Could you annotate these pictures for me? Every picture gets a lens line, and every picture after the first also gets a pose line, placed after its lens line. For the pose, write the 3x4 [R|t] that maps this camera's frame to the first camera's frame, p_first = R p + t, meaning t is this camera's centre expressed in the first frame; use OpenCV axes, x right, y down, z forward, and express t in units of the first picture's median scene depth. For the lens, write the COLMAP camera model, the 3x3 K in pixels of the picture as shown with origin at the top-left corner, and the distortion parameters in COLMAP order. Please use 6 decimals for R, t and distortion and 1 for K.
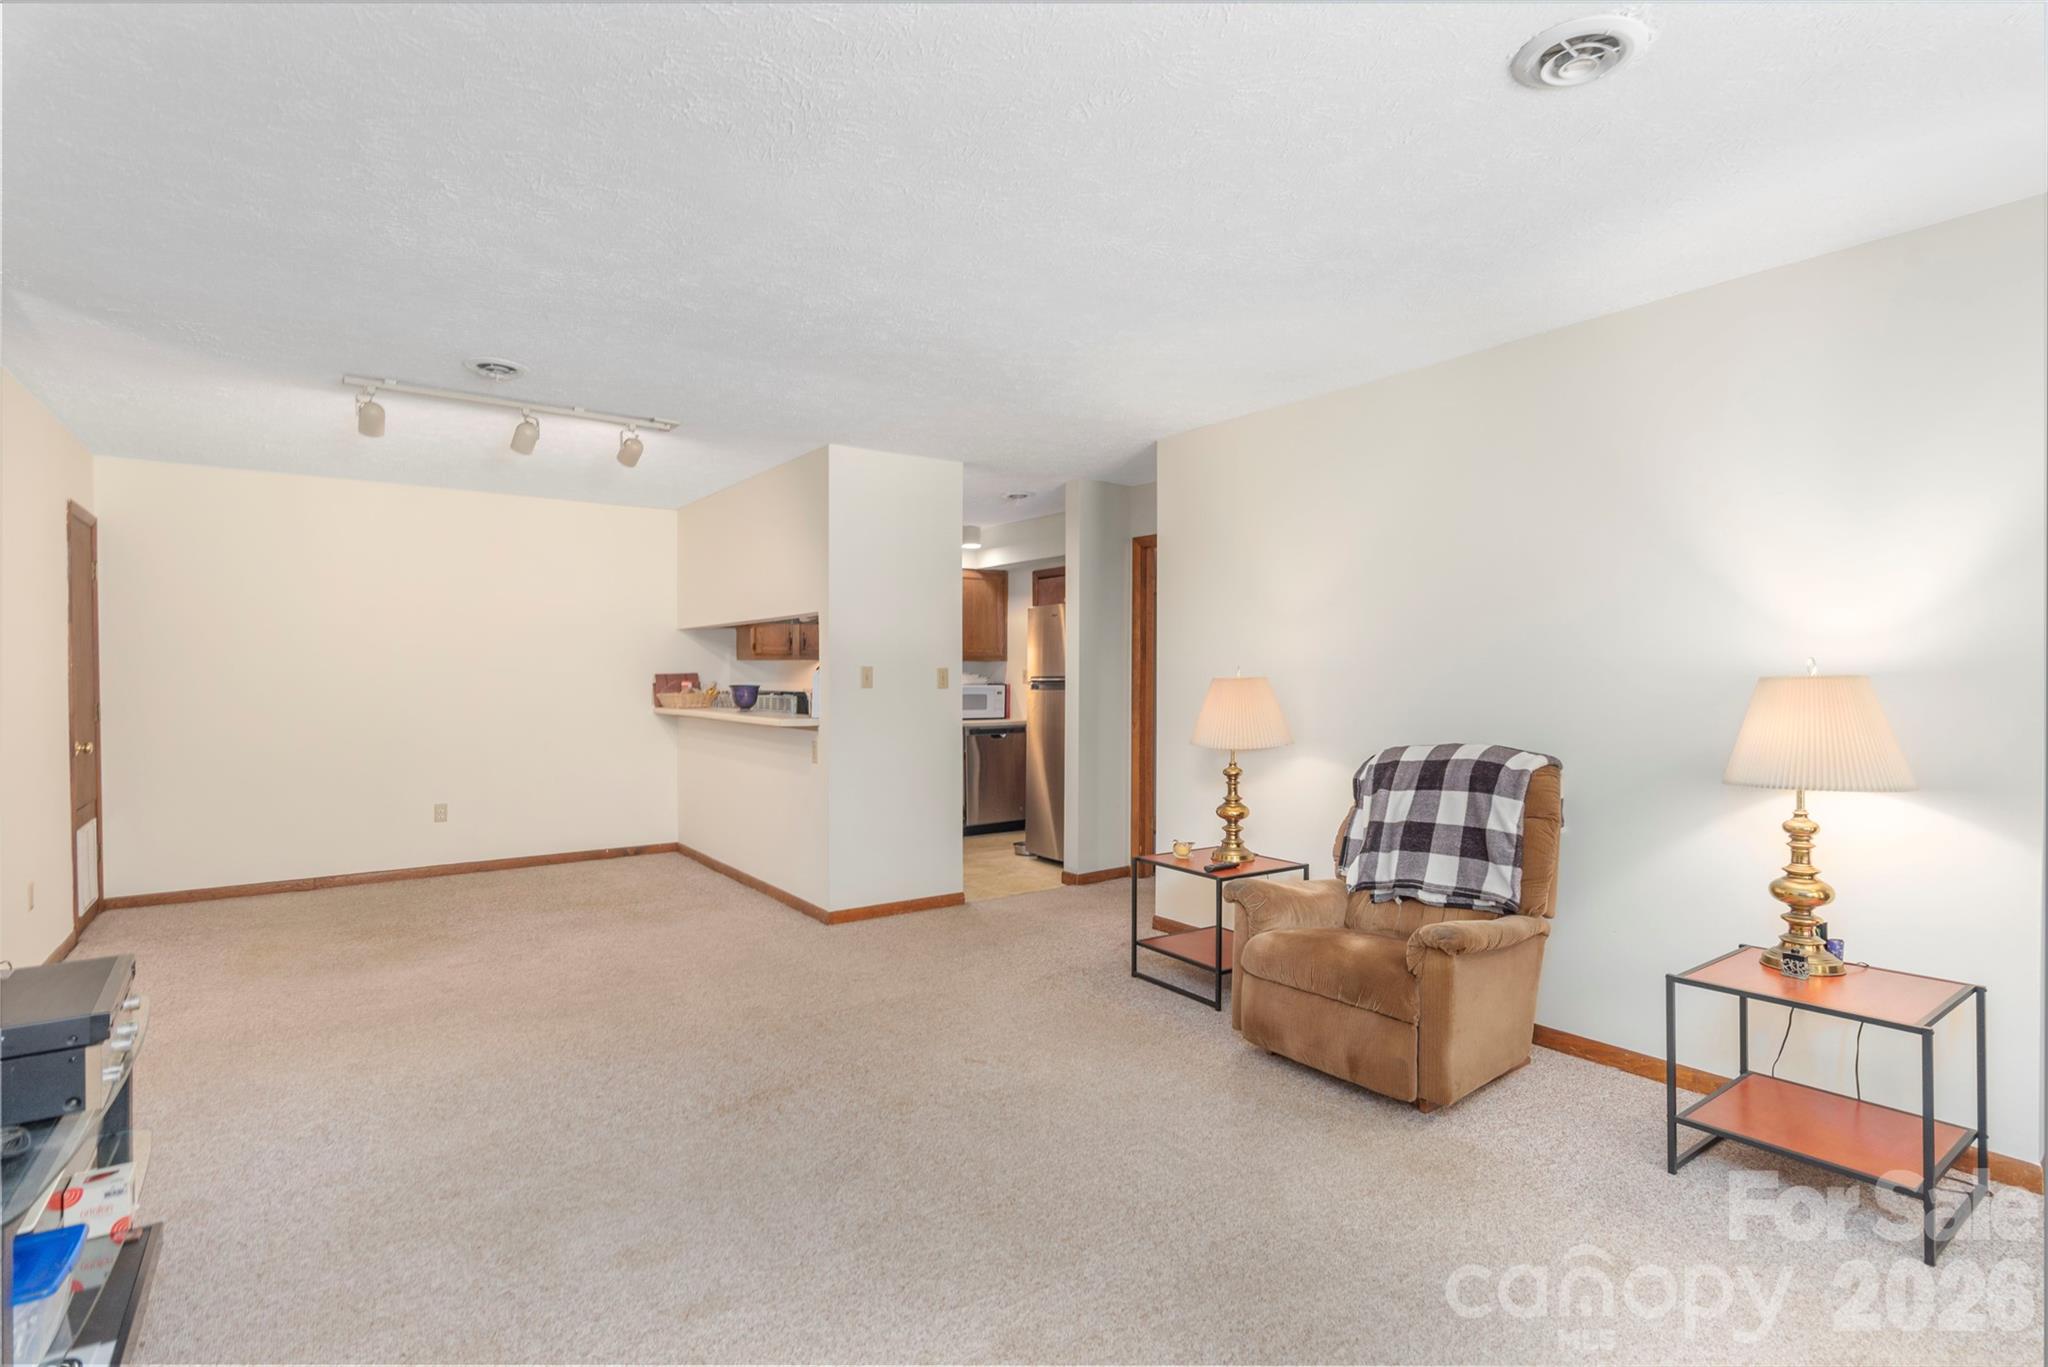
lens RADIAL K [[1008.1, 0, 1022.9], [0, 1008.1, 674.9], [0, 0, 1]] dist [-0.000091, 0.001466]
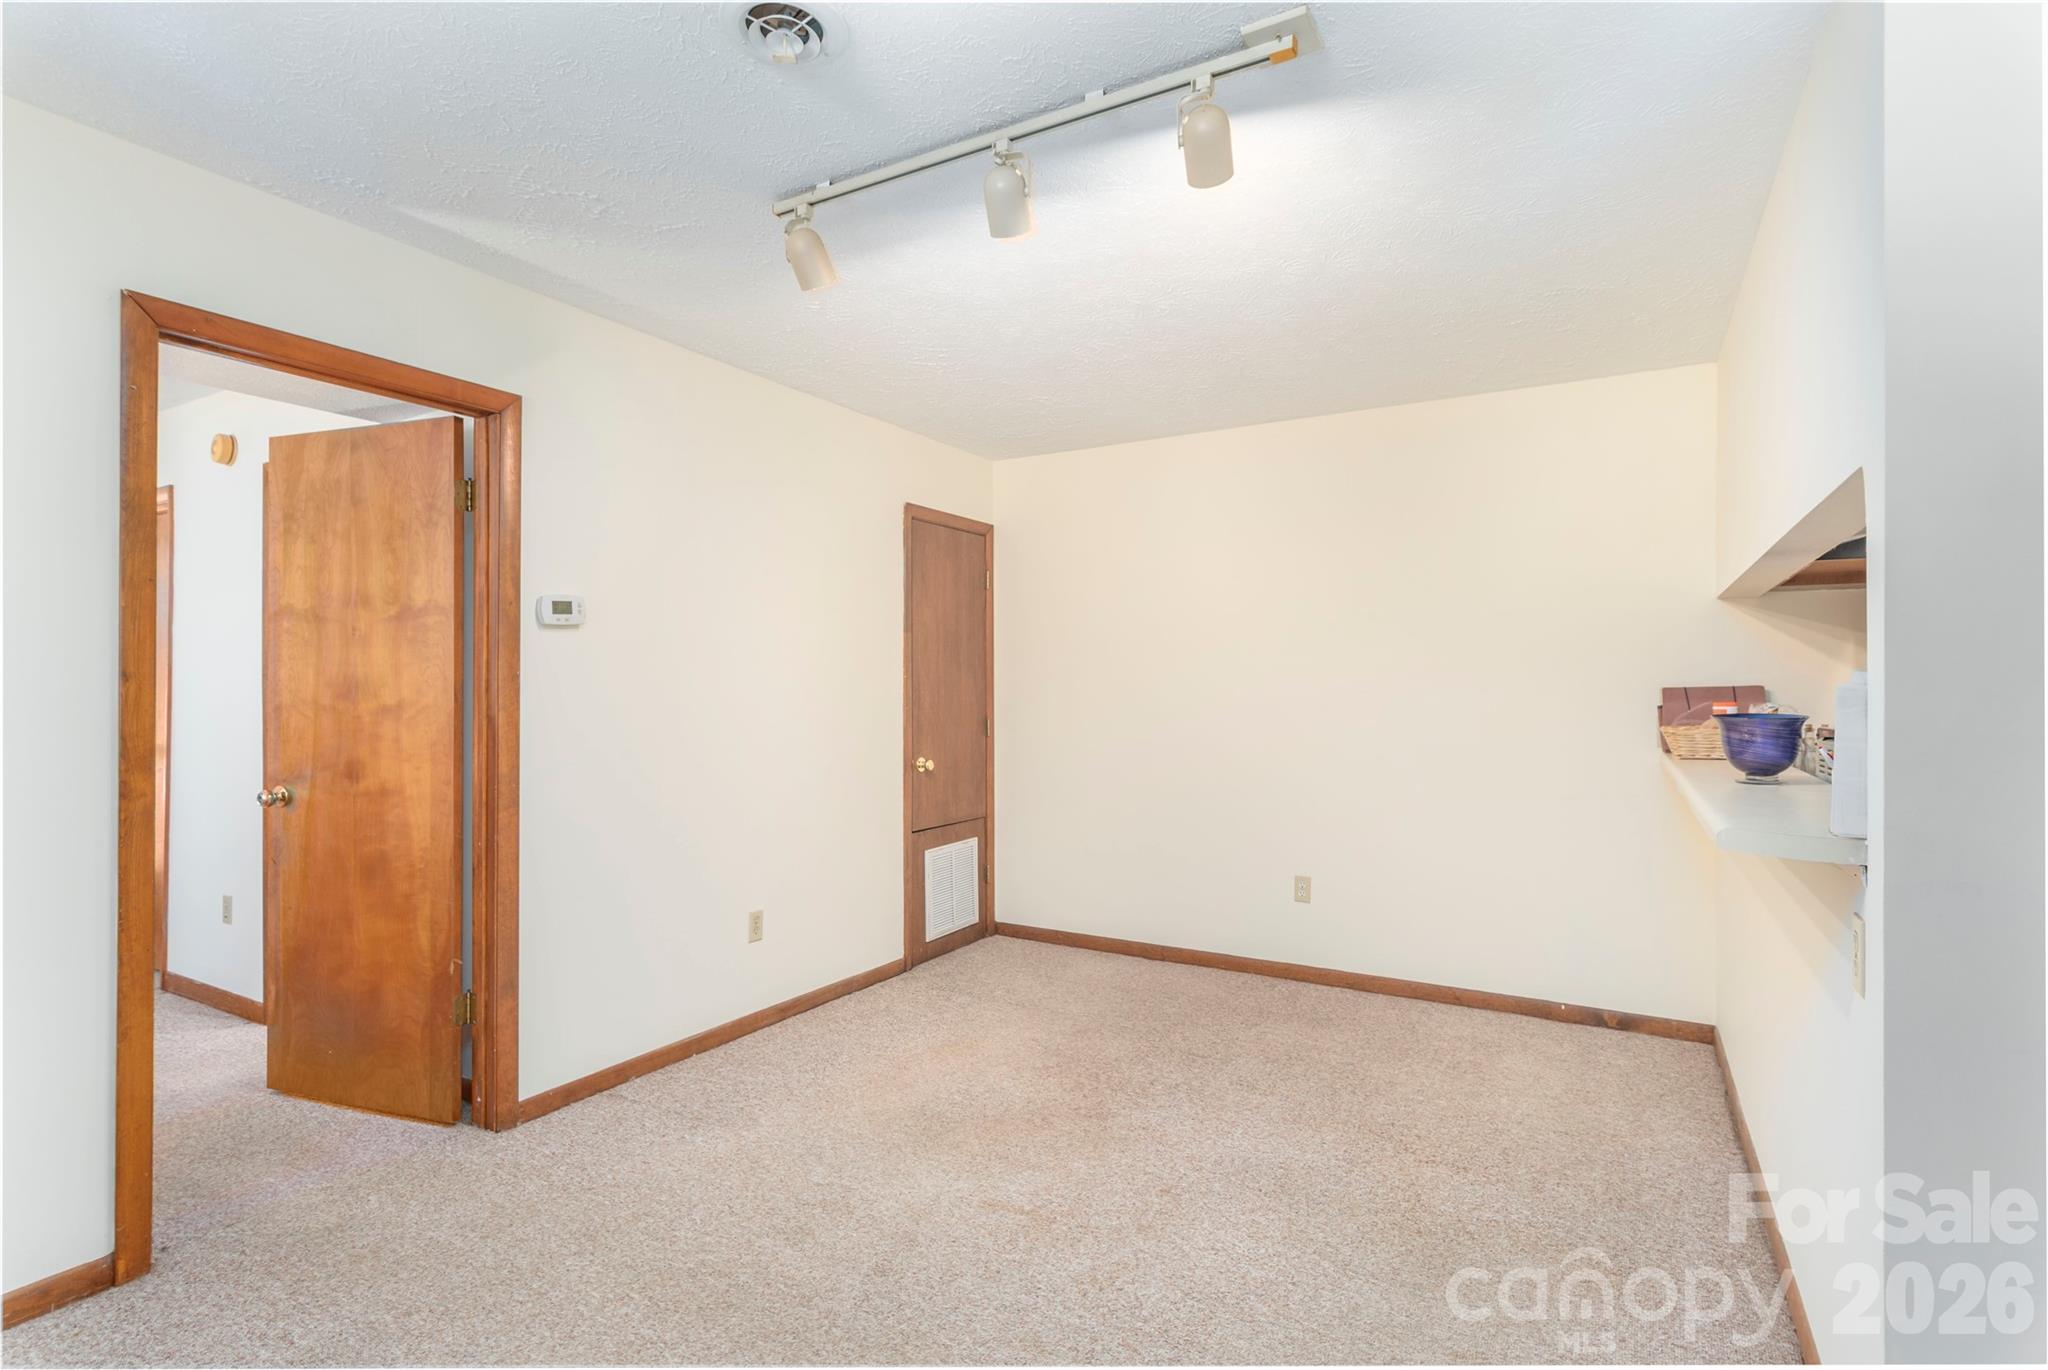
lens RADIAL K [[1008.1, 0, 1015.1], [0, 1008.1, 690.8], [0, 0, 1]] dist [-0.000091, 0.001466]
pose [[0.387571, -0.000315, -0.921840, -0.020044], [-0.008734, 0.999954, -0.004013, 0.006154], [0.921798, 0.009607, 0.387551, 0.550402]]
